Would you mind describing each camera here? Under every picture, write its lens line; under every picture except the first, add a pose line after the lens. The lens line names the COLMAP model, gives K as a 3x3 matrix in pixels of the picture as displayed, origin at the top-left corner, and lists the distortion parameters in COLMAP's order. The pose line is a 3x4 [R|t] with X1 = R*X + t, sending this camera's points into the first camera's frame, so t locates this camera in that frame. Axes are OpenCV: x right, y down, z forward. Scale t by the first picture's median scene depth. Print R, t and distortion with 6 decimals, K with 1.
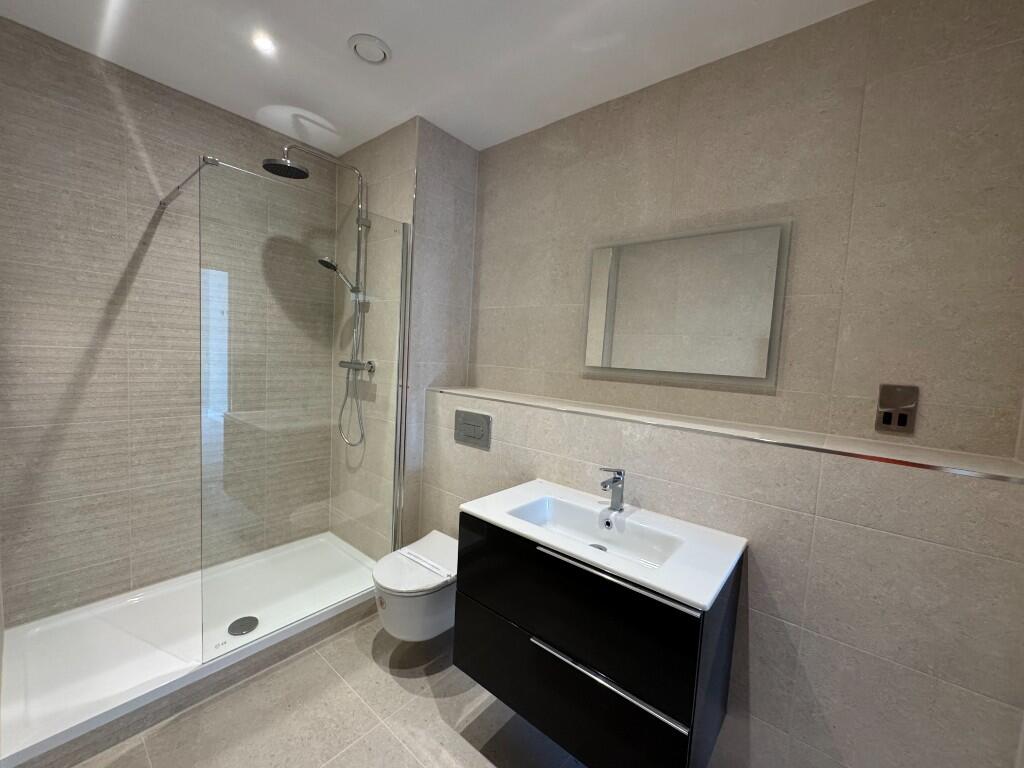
lens RADIAL K [[410.8, 0, 512.0], [0, 410.8, 384.0], [0, 0, 1]] dist [-0.001940, 0.000250]
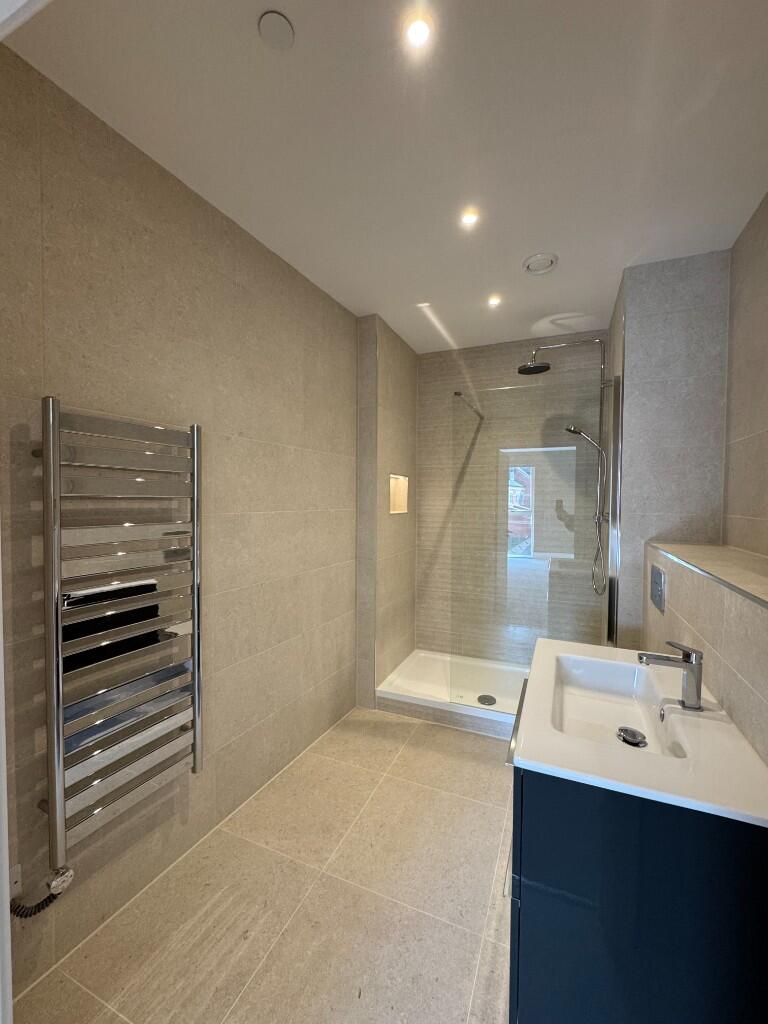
lens RADIAL K [[410.8, 0, 384.0], [0, 410.8, 512.0], [0, 0, 1]] dist [-0.001940, 0.000250]
pose [[0.293499, -0.023966, -0.955659, 0.577814], [-0.060129, 0.997243, -0.043475, 0.023859], [0.954066, 0.070223, 0.291249, 0.192523]]
